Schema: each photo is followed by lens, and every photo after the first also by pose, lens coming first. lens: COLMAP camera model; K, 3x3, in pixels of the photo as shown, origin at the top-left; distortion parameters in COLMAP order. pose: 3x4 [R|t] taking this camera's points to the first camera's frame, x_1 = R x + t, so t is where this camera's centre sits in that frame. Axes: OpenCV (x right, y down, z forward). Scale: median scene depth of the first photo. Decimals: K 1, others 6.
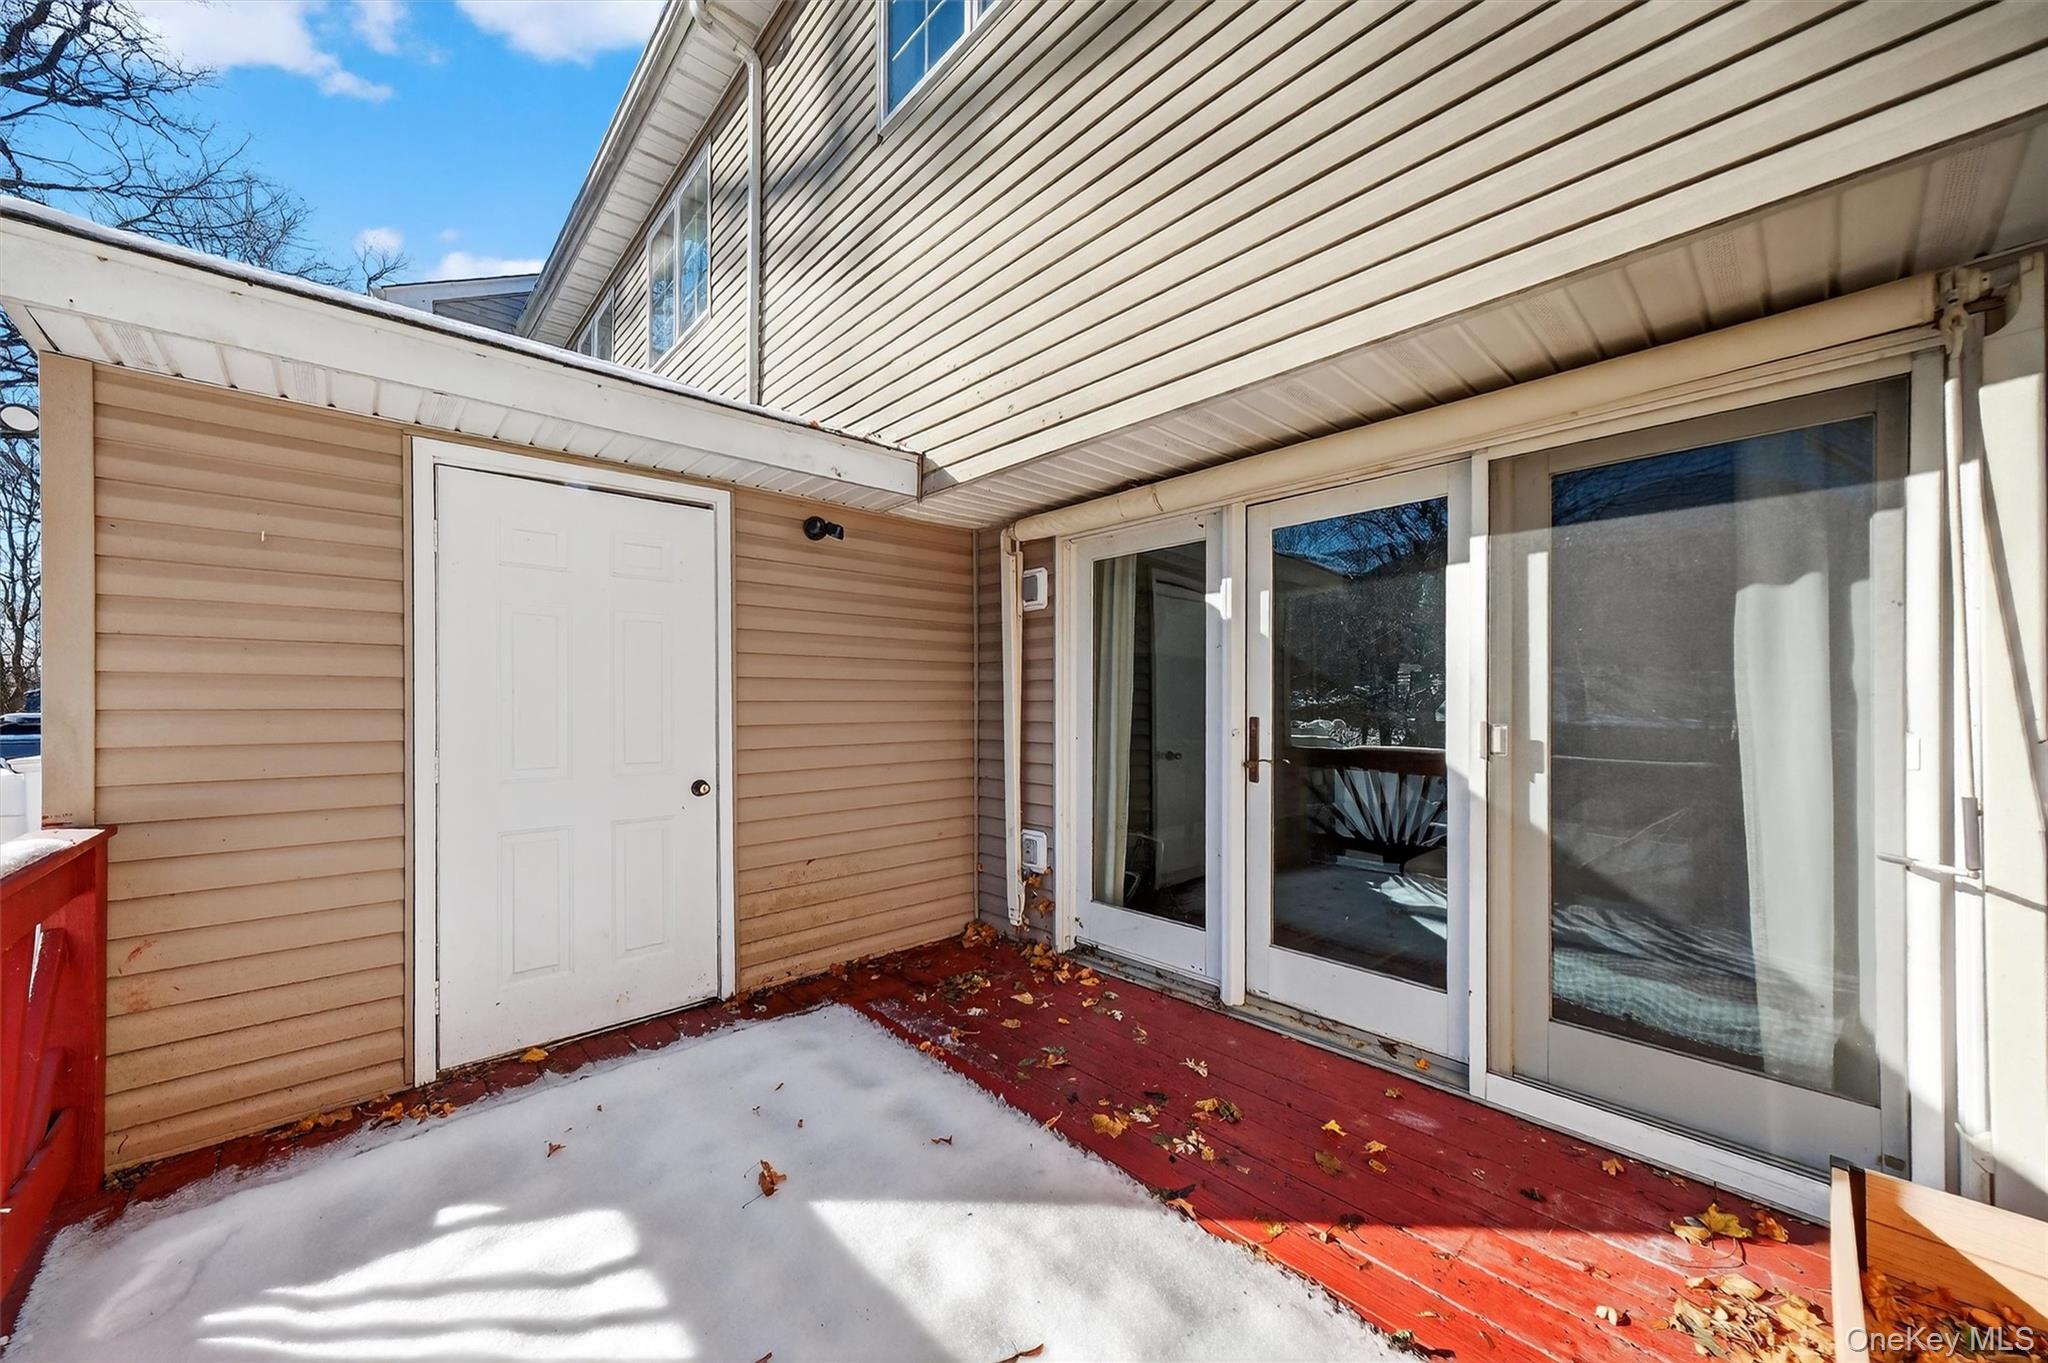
lens RADIAL K [[745.3, 0, 1020.4], [0, 745.3, 702.1], [0, 0, 1]] dist [0.001089, 0.000186]
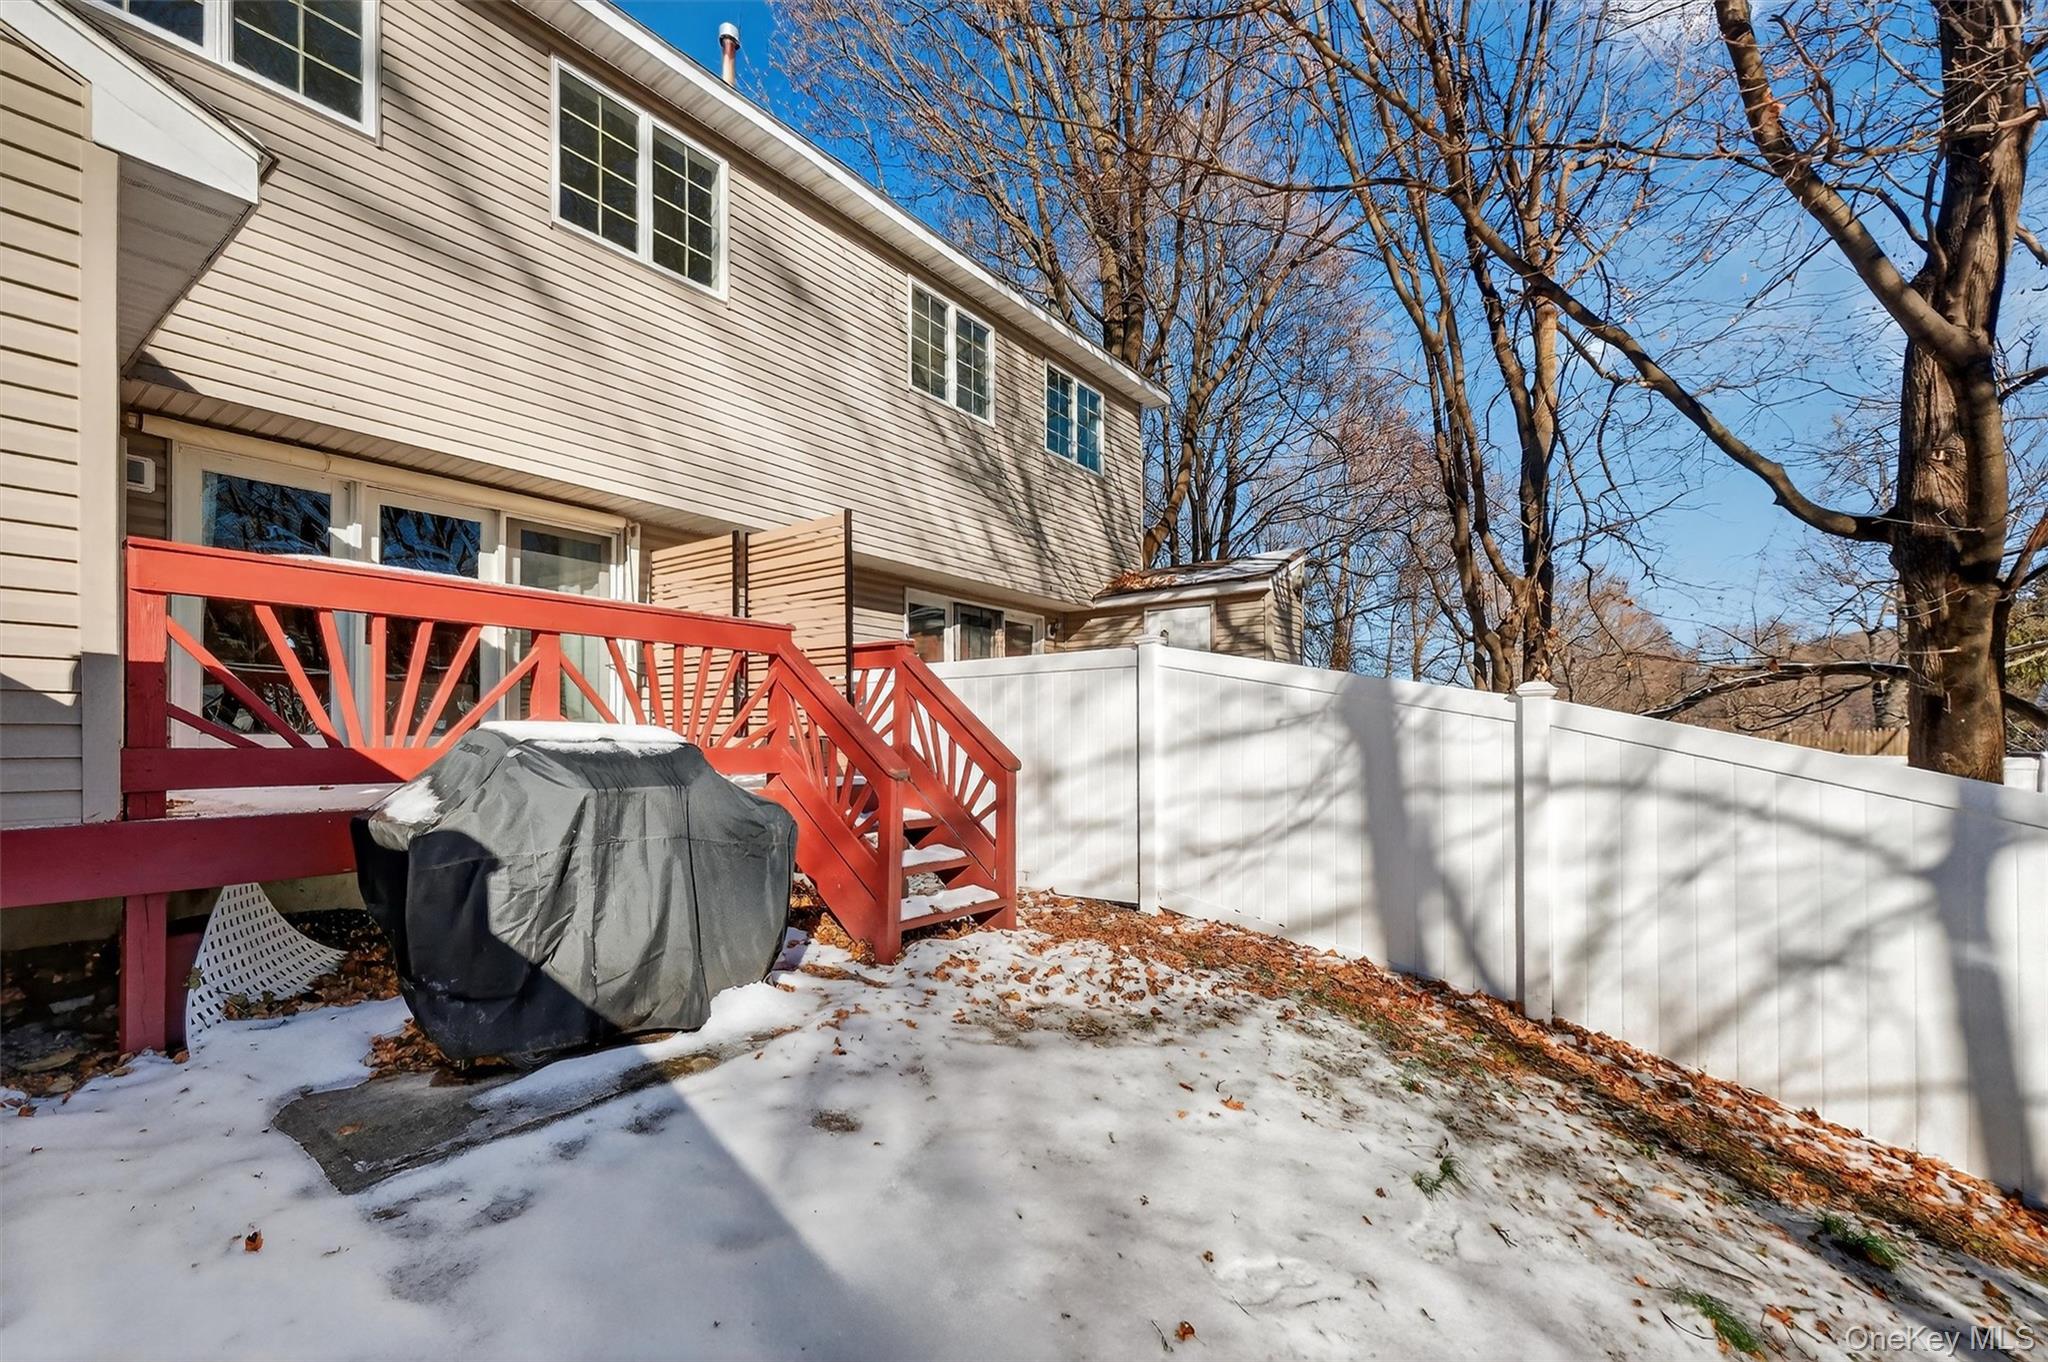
lens RADIAL K [[855.9, 0, 1028.5], [0, 855.9, 728.5], [0, 0, 1]] dist [-0.000140, 0.000078]
pose [[-0.187510, 0.016929, 0.982117, -1.981495], [-0.001639, 0.999845, -0.017547, 0.345164], [-0.982261, -0.004899, -0.187454, -0.156974]]
